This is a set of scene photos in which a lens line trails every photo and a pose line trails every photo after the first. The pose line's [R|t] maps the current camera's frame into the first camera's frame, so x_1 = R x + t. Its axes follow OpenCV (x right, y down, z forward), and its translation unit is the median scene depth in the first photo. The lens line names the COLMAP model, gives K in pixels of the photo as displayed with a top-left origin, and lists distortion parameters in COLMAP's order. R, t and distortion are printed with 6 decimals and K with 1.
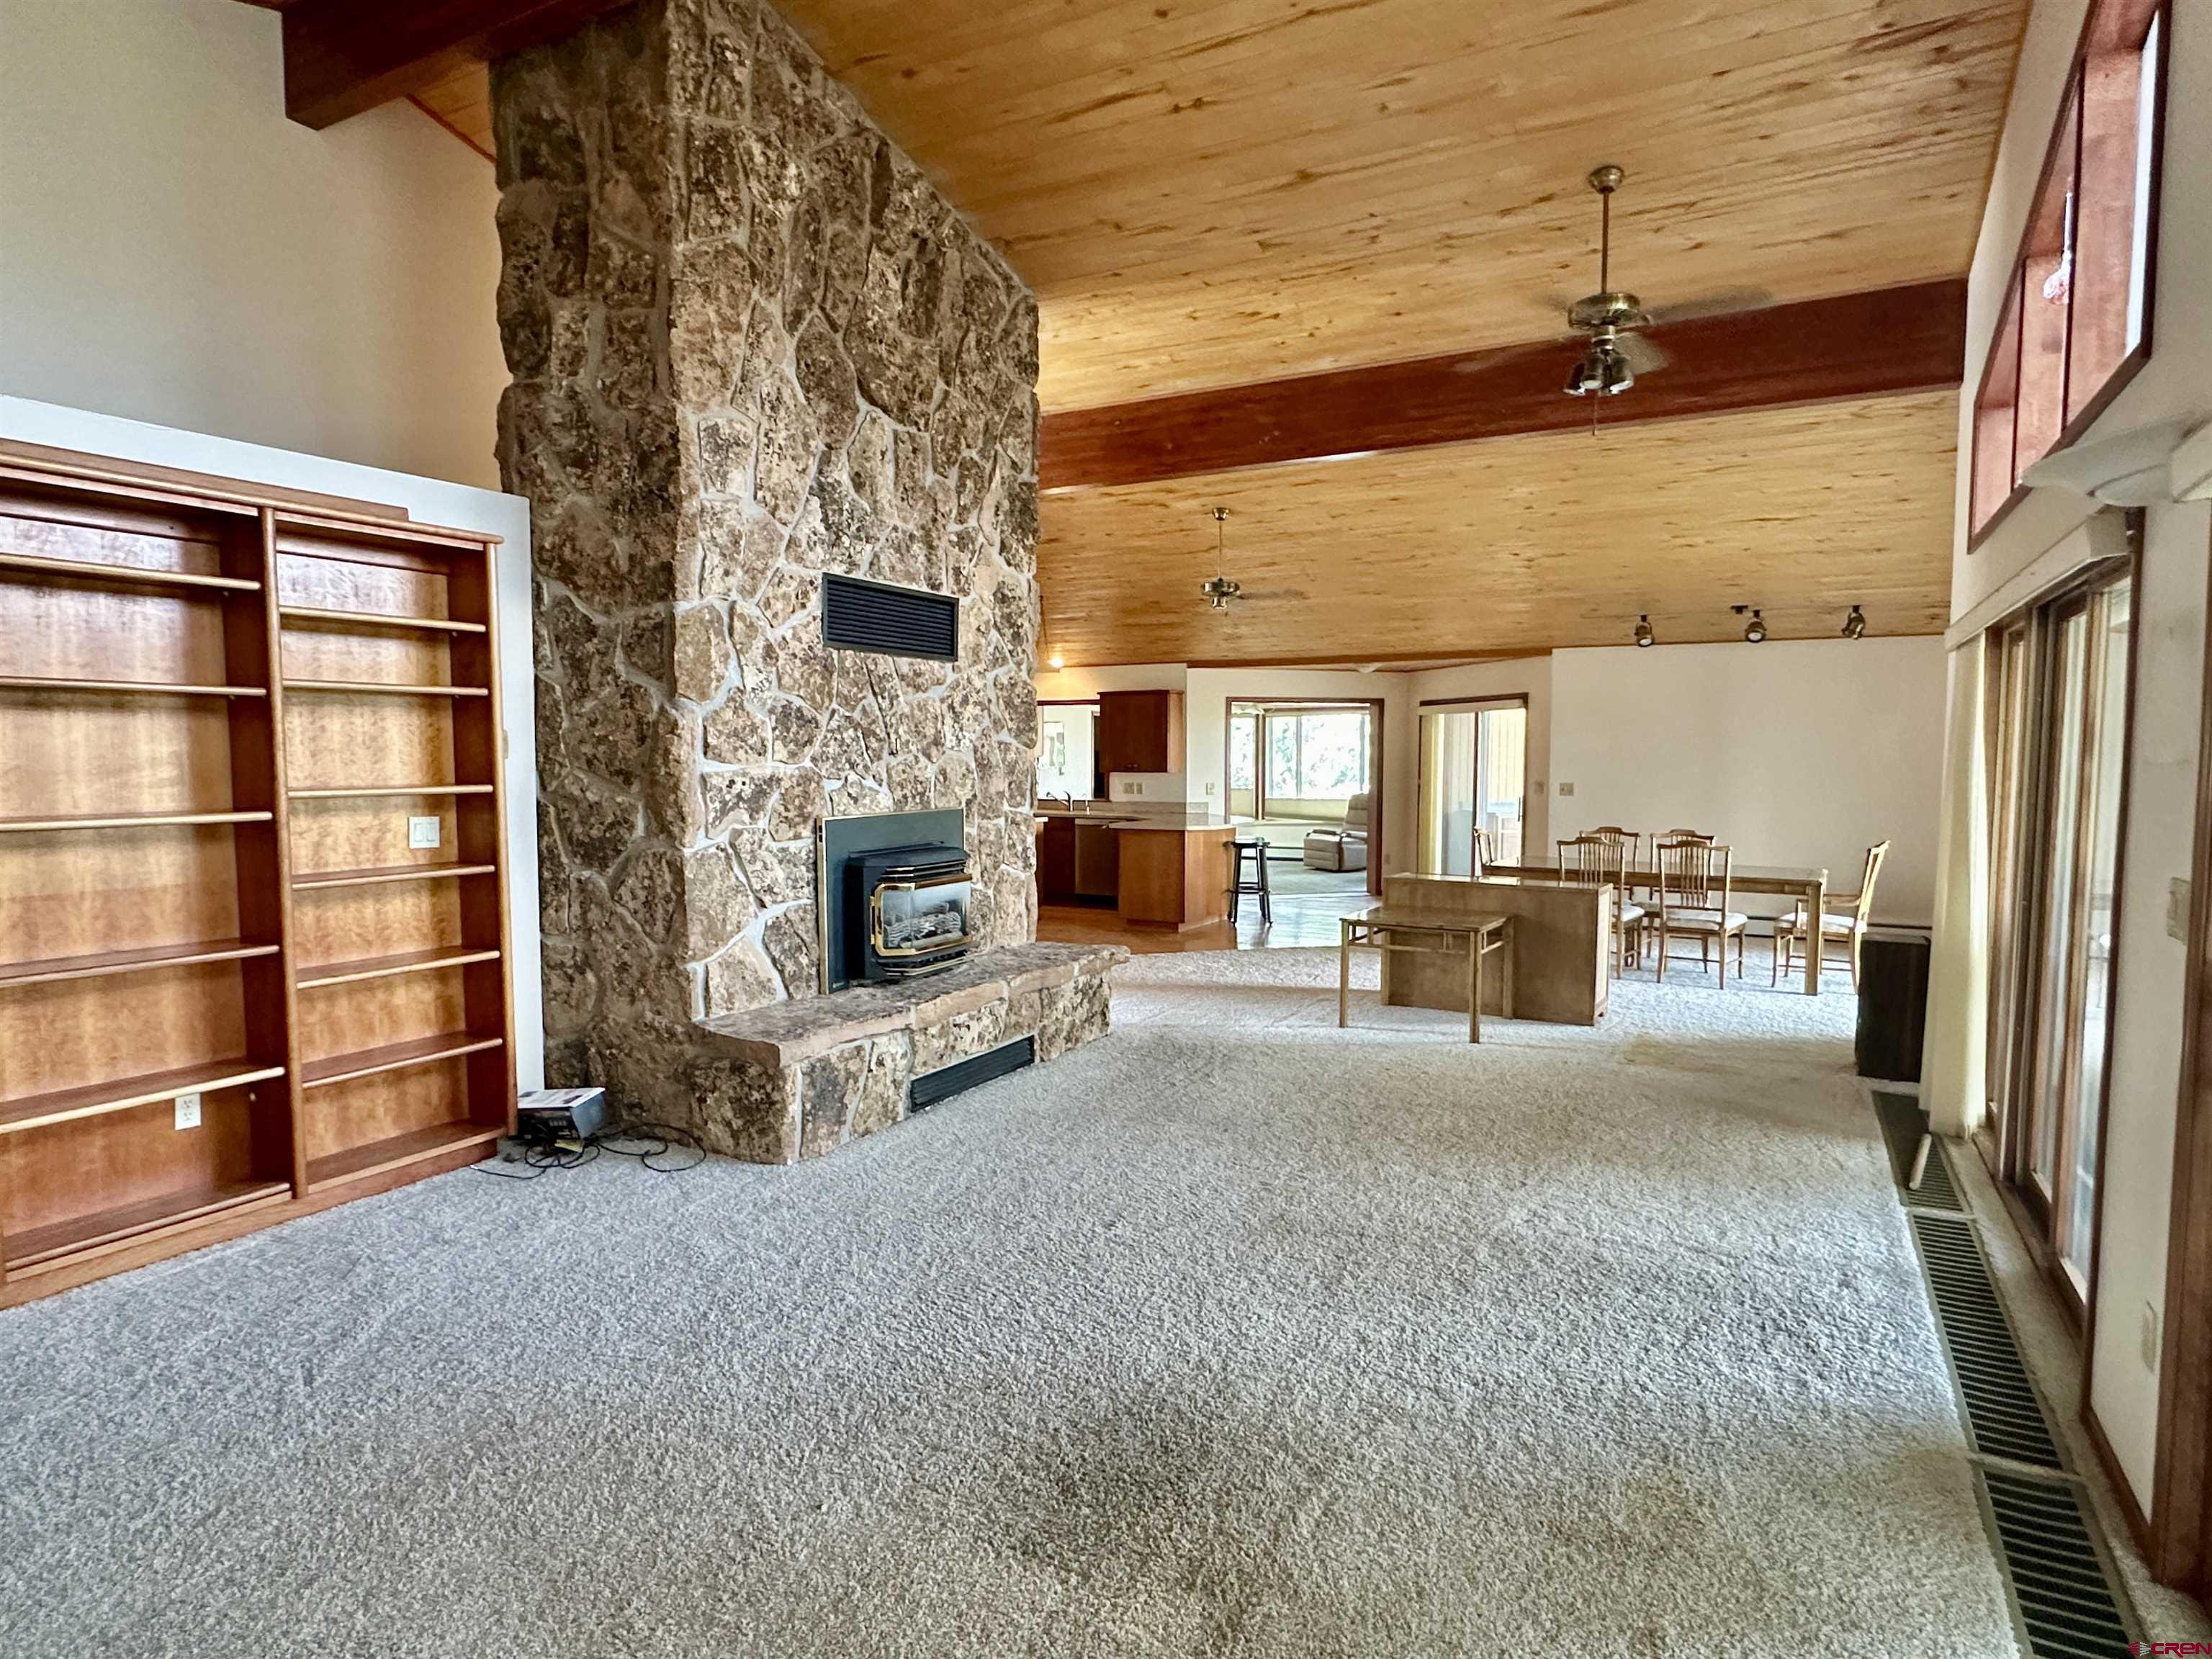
lens RADIAL K [[1255.8, 0, 1106.0], [0, 1255.8, 829.5], [0, 0, 1]] dist [-0.000597, -0.000043]
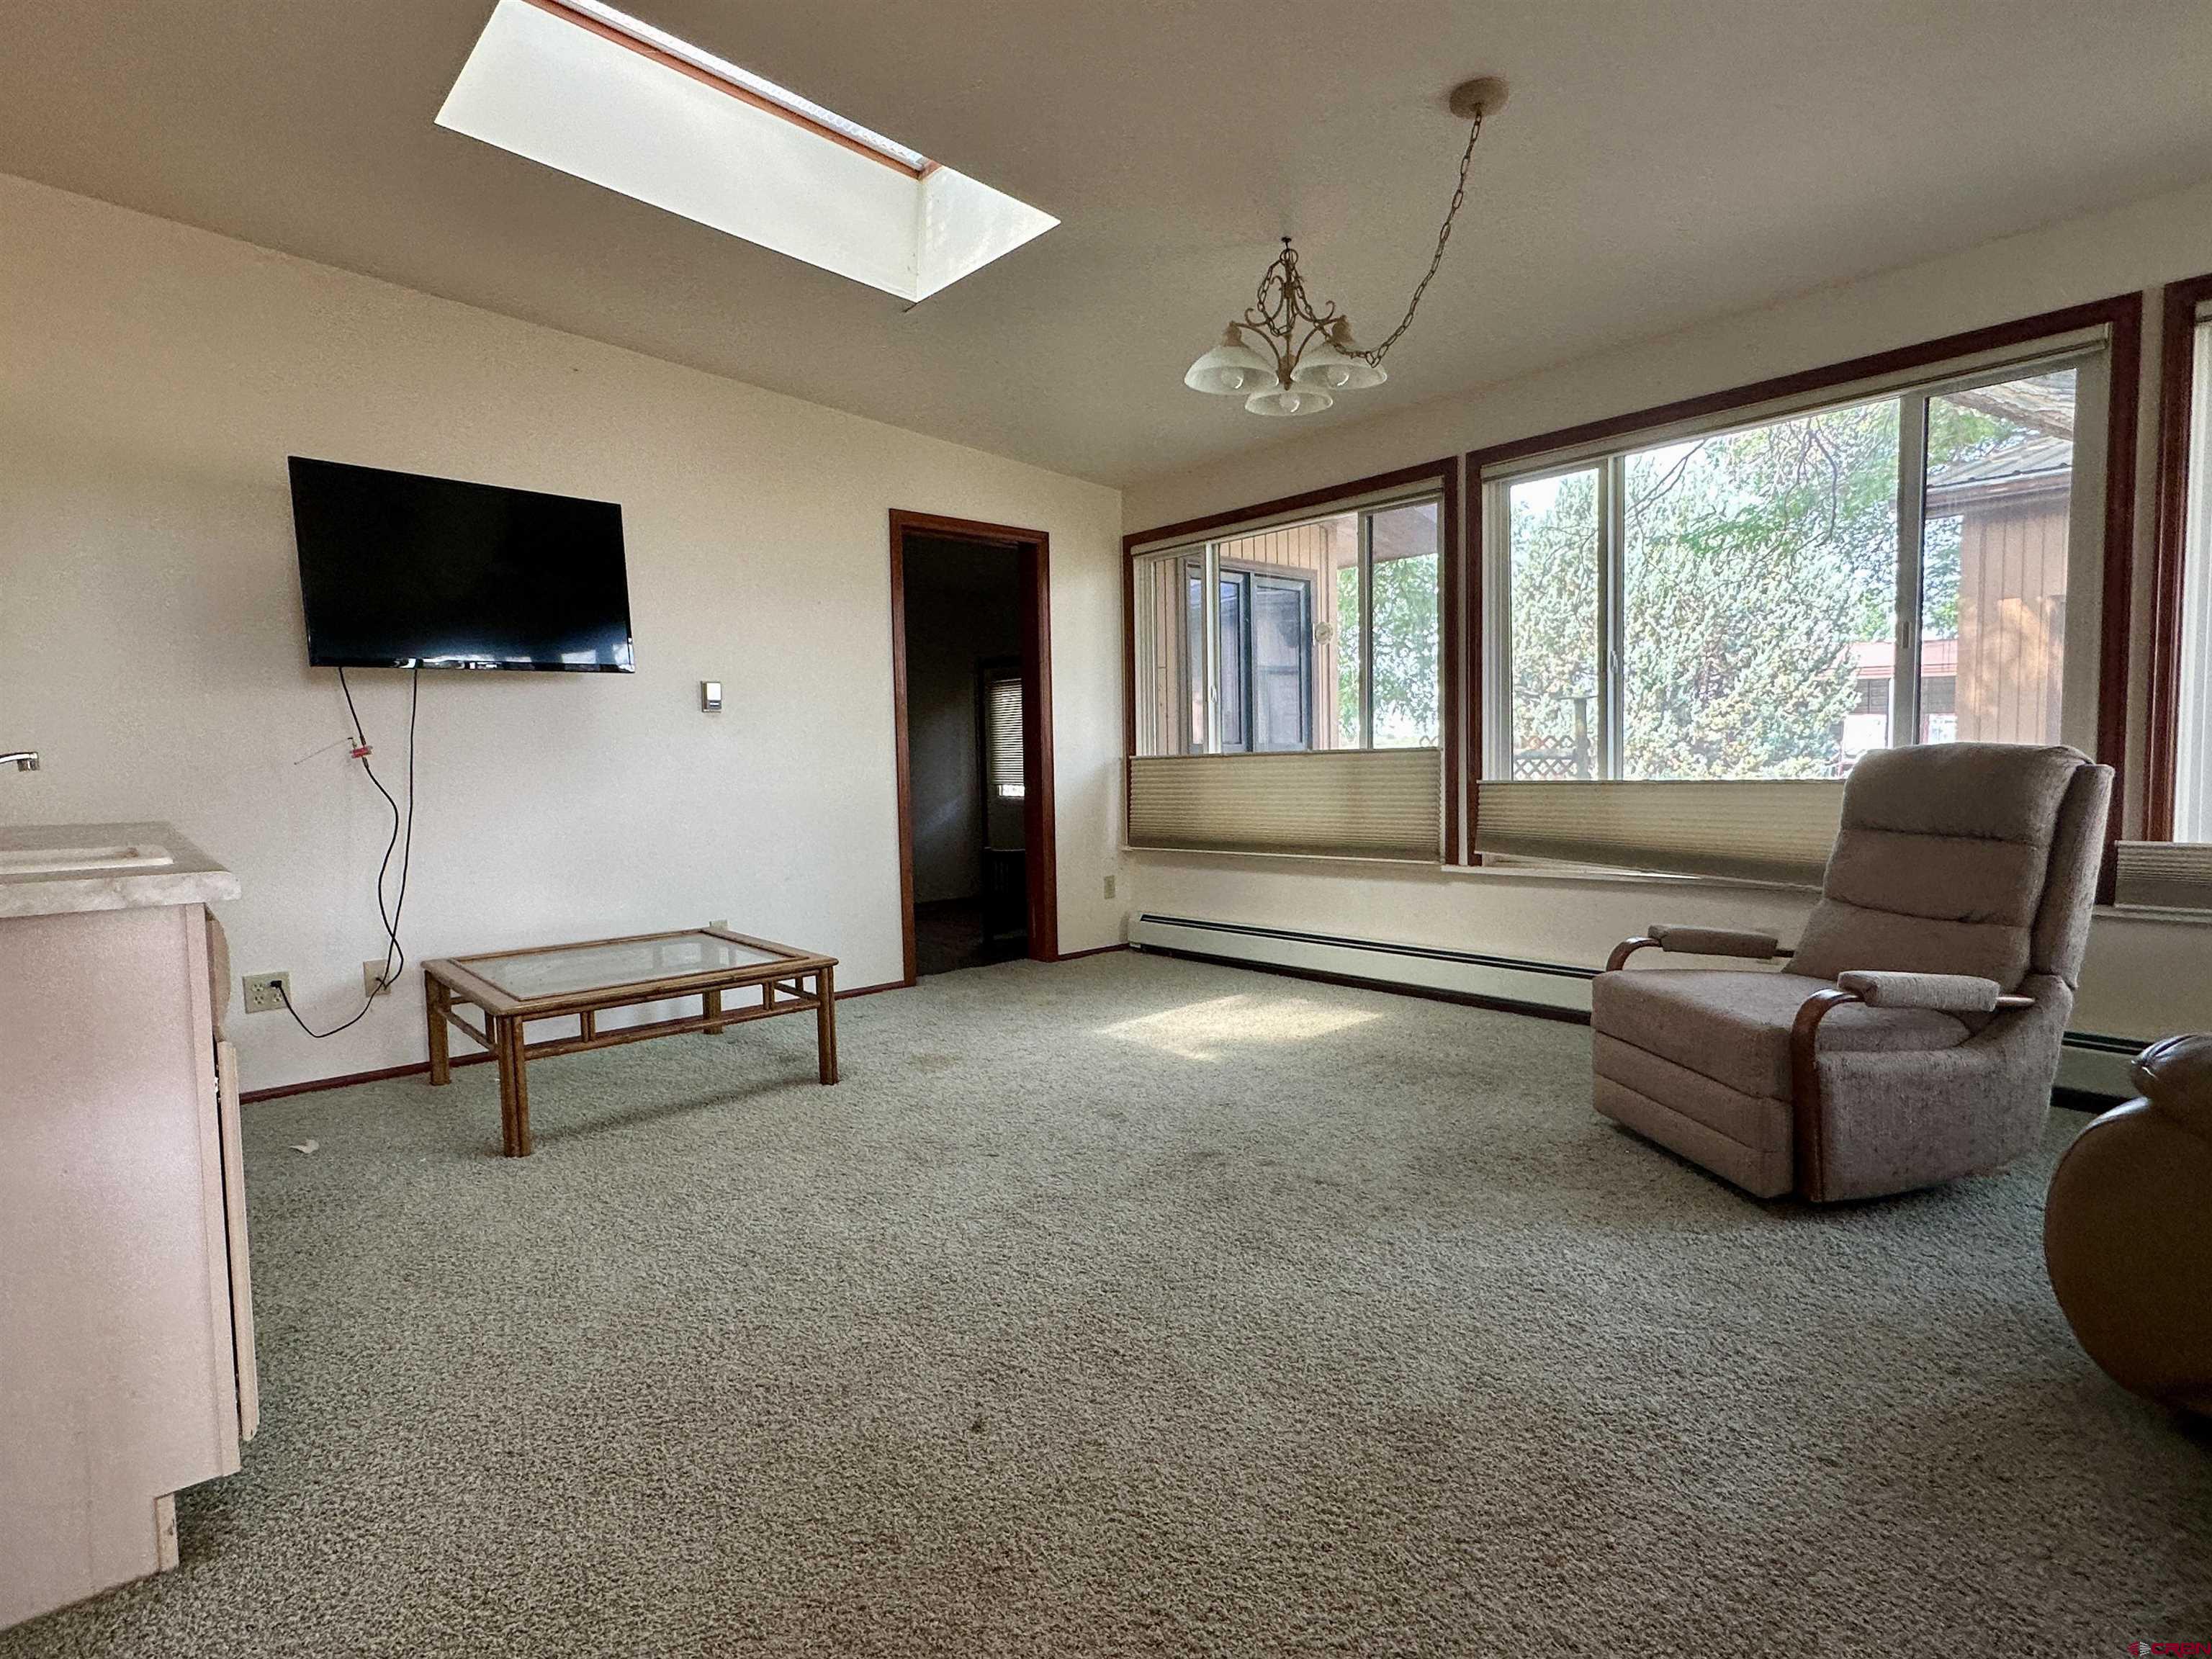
lens RADIAL K [[1150.3, 0, 1106.0], [0, 1150.3, 829.5], [0, 0, 1]] dist [0.001178, 0.000097]
pose [[0.942733, 0.005014, -0.333512, 0.189970], [-0.001721, 0.999947, 0.010169, -0.023185], [0.333545, -0.009012, 0.942691, 1.057977]]
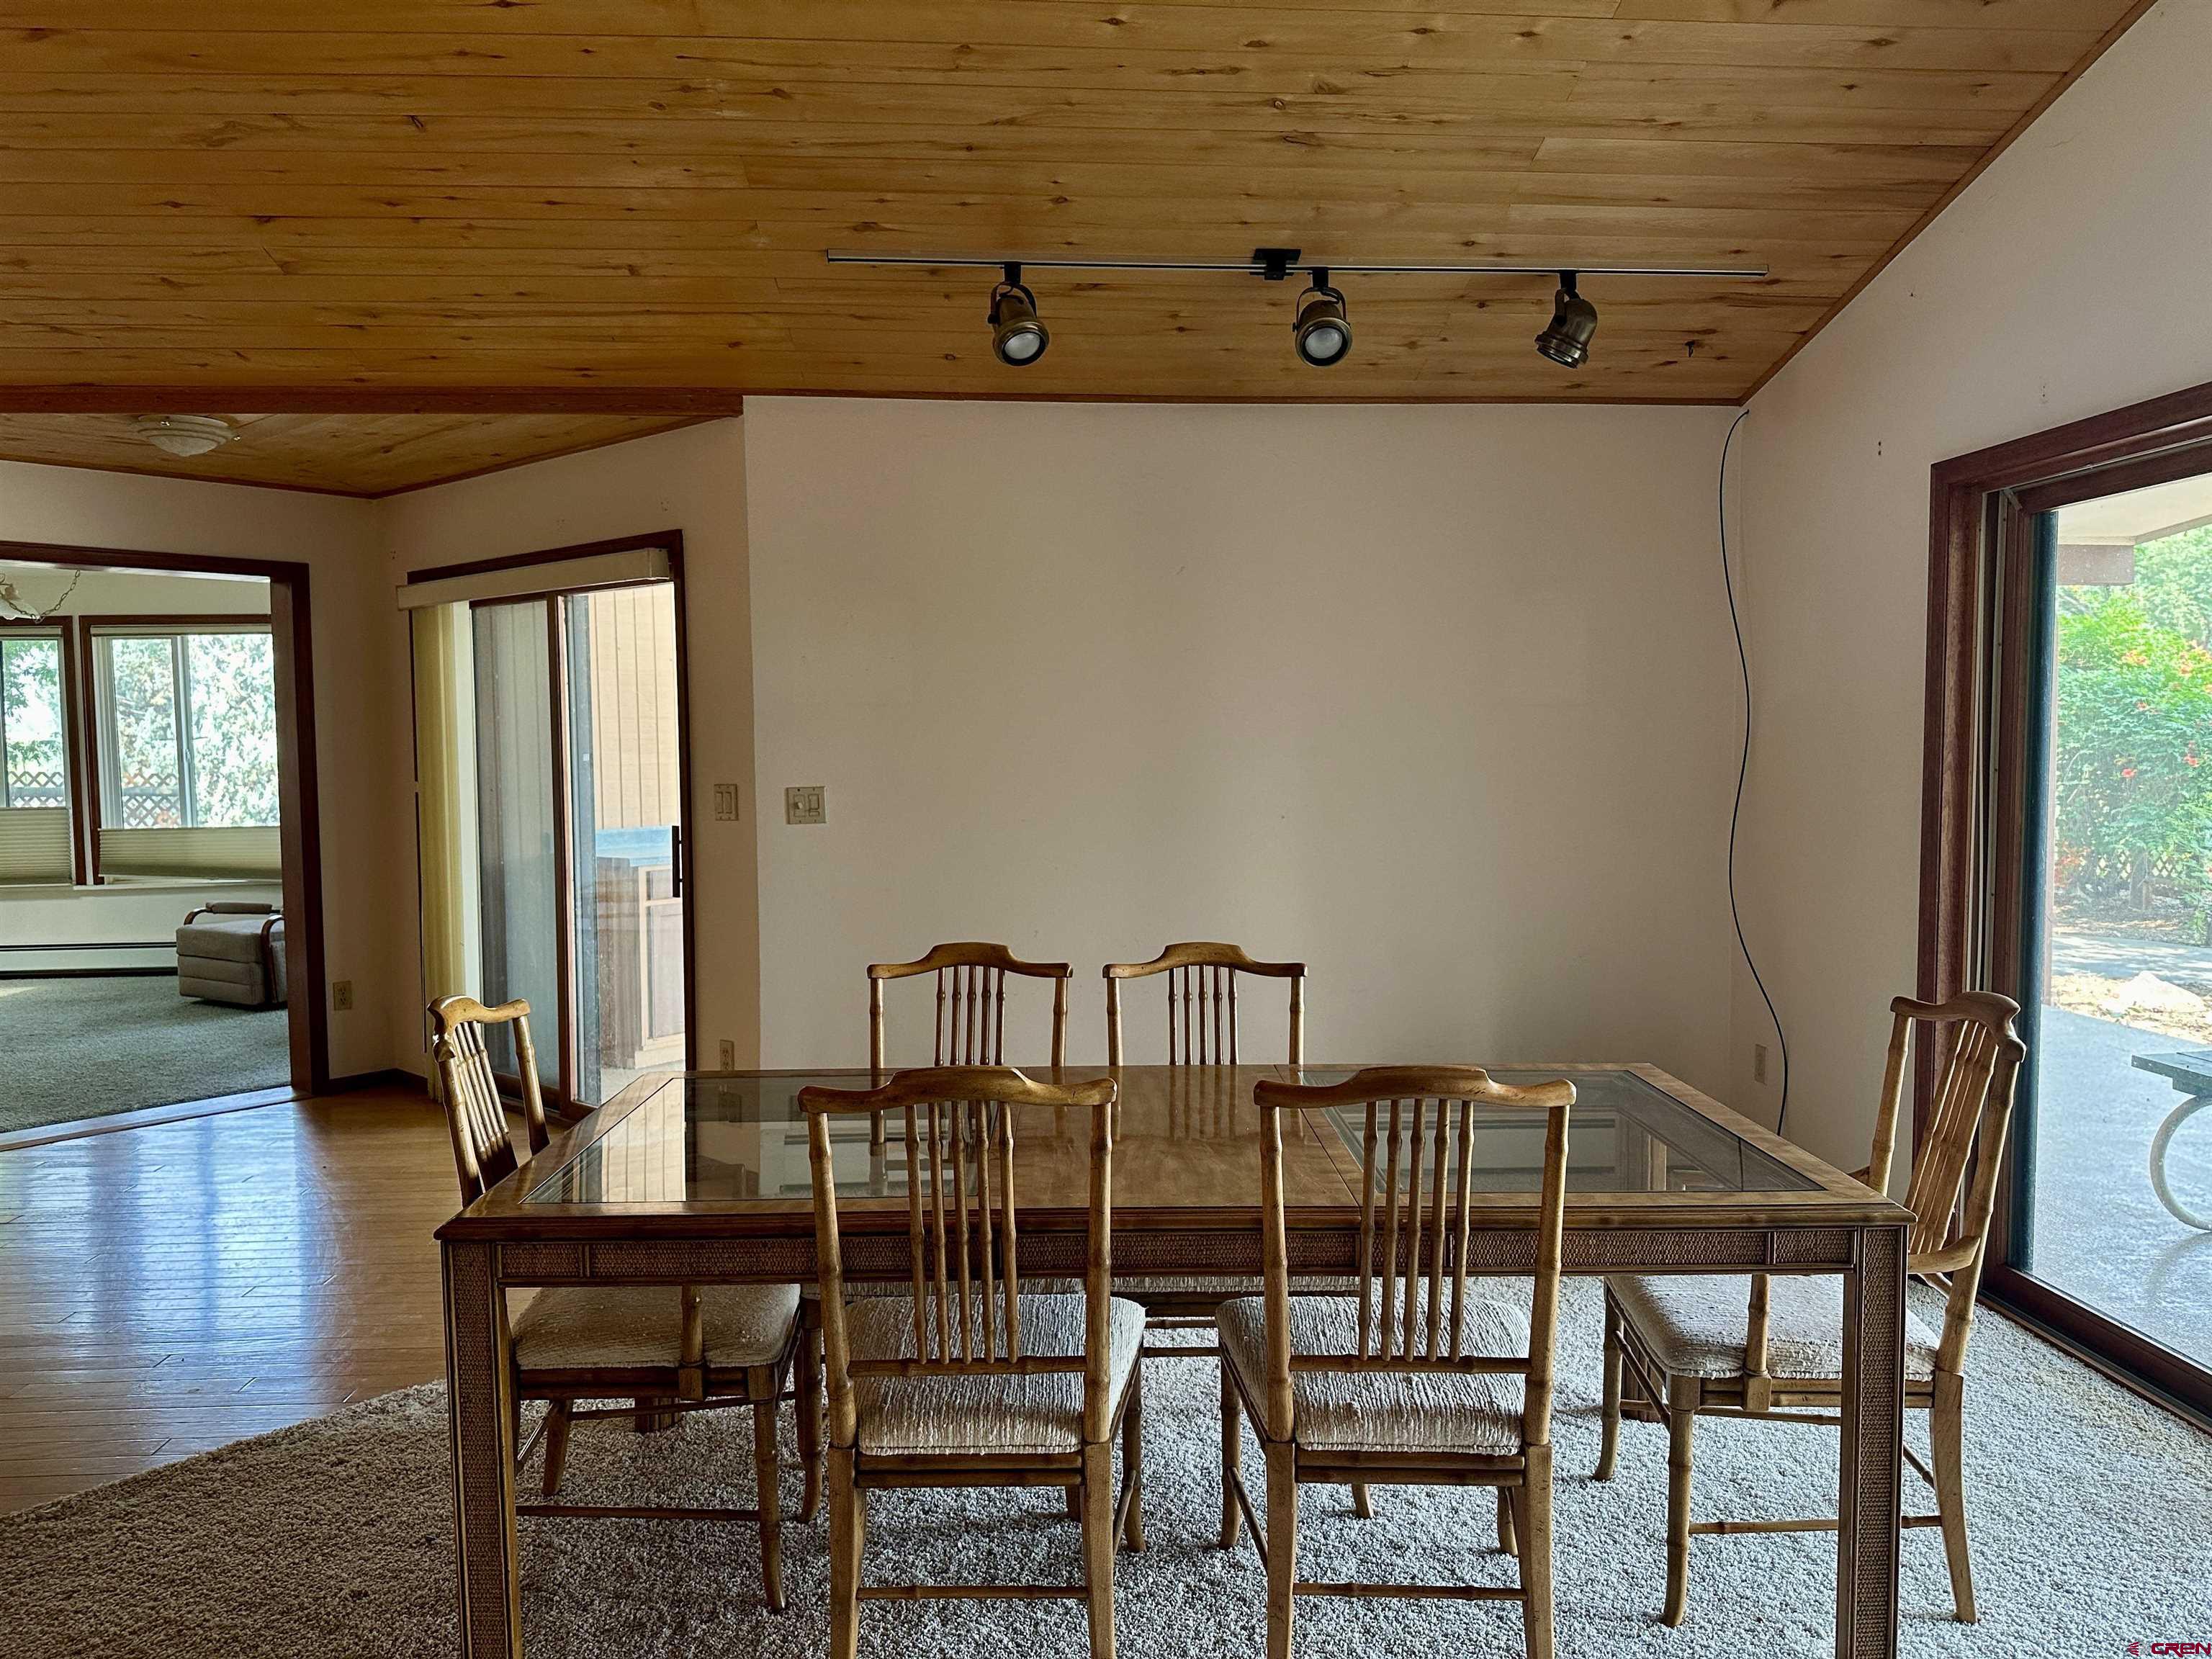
lens RADIAL K [[1575.7, 0, 1106.0], [0, 1575.7, 829.5], [0, 0, 1]] dist [0.003523, 0.000720]
pose [[0.844679, -0.040455, 0.533742, 0.183348], [0.040462, 0.999113, 0.011695, -0.023867], [-0.533742, 0.011718, 0.845566, 0.523354]]
